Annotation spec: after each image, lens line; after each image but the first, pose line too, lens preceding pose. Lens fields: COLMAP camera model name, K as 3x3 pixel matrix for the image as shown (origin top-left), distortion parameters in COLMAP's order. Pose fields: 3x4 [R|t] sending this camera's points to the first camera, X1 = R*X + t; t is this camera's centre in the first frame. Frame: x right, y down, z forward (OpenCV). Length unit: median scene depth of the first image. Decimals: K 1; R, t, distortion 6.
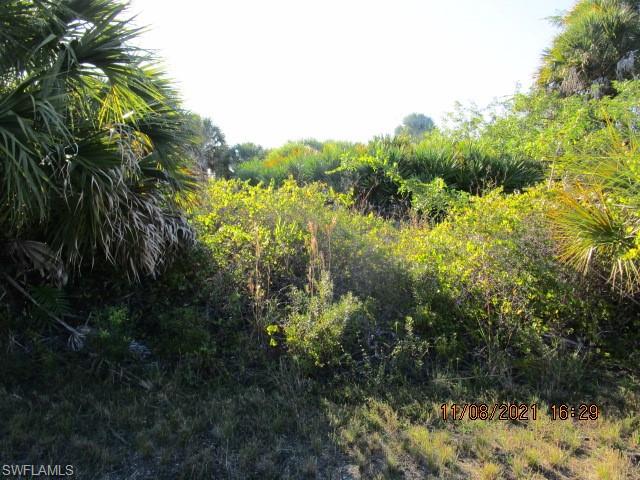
lens RADIAL K [[433.5, 0, 320.0], [0, 433.5, 240.0], [0, 0, 1]] dist [0.003123, 0.002558]
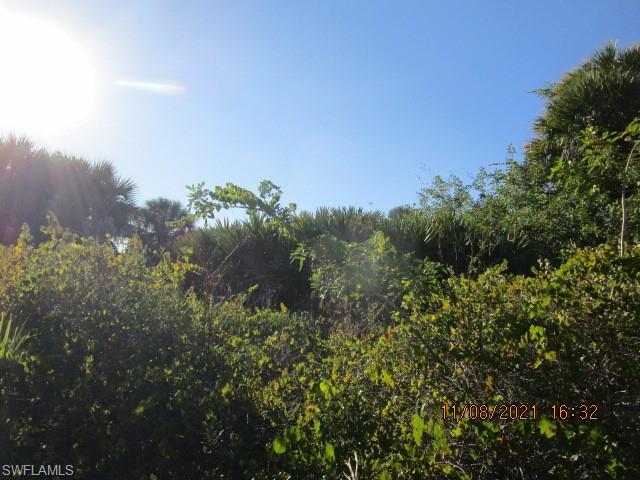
lens RADIAL K [[491.6, 0, 320.0], [0, 491.6, 240.0], [0, 0, 1]] dist [0.057324, -0.001080]
pose [[0.998277, 0.022367, 0.054250, 0.049771], [-0.011109, 0.979825, -0.199550, -0.006903], [-0.057619, 0.198604, 0.978385, 0.130485]]
